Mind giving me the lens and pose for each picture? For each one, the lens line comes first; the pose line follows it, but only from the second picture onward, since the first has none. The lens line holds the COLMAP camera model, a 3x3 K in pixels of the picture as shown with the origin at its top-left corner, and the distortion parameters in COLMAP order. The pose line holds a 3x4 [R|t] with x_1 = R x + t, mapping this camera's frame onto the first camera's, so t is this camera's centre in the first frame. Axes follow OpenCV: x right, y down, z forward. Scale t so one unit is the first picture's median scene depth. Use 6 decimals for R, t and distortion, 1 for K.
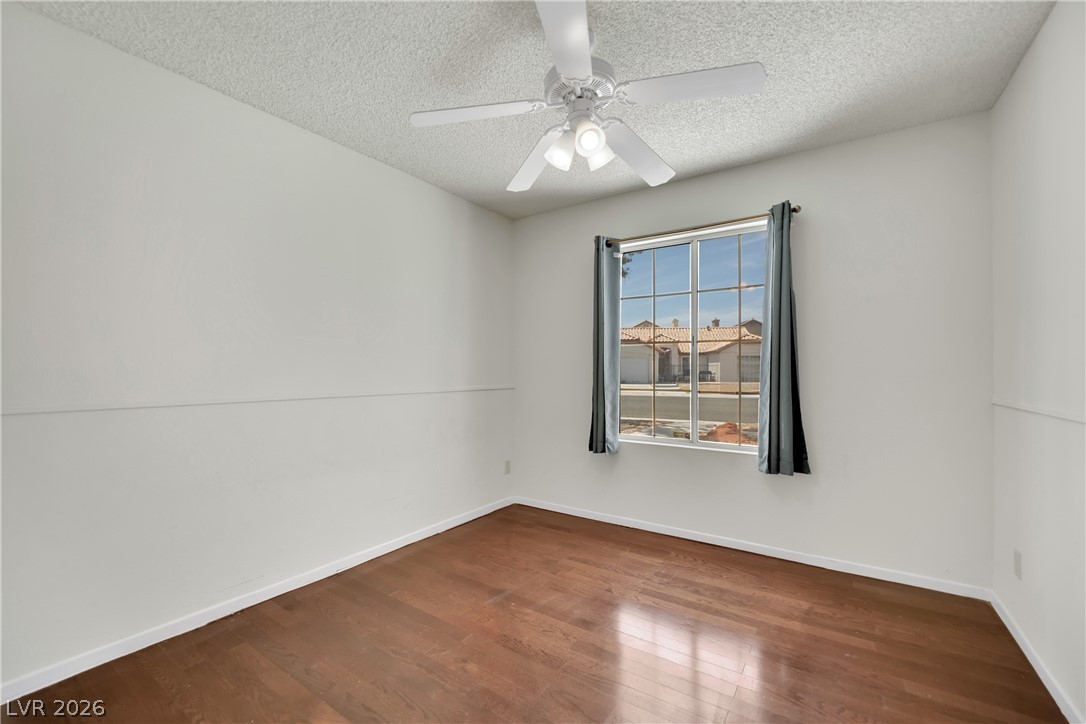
lens RADIAL K [[450.8, 0, 543.0], [0, 450.8, 362.0], [0, 0, 1]] dist [-0.000039, -0.000320]
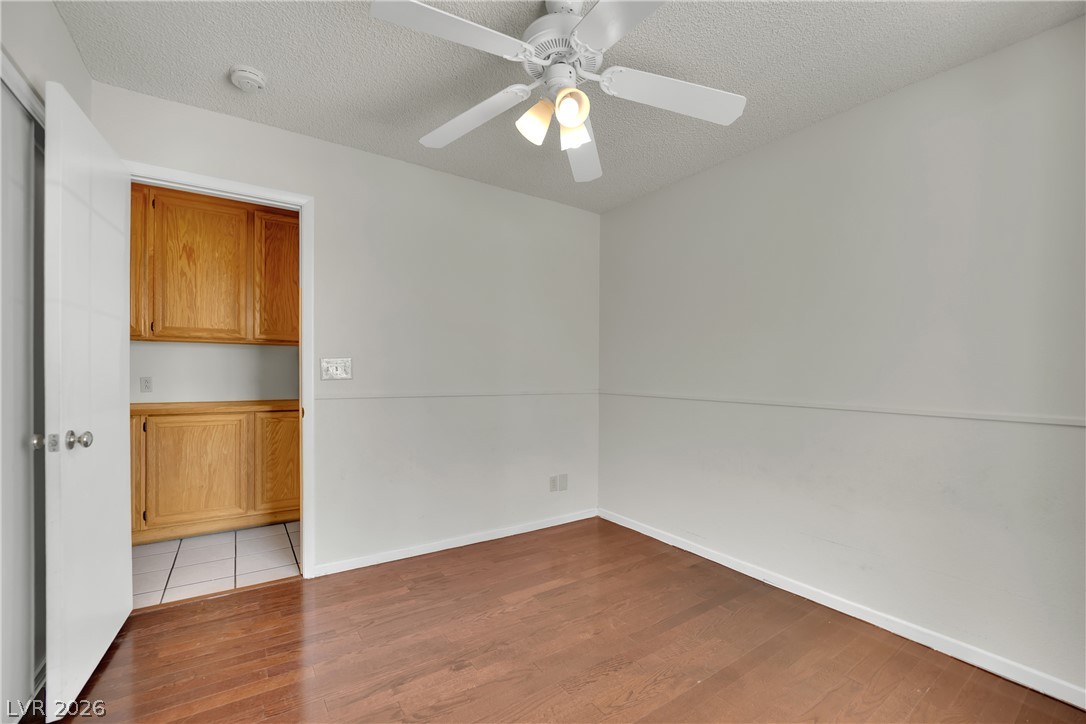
lens RADIAL K [[450.8, 0, 543.0], [0, 450.8, 362.0], [0, 0, 1]] dist [-0.000039, -0.000320]
pose [[-0.360469, -0.032148, -0.932217, 0.854318], [0.010435, 0.999204, -0.038493, 0.018070], [0.932713, -0.023603, -0.359847, 1.161434]]
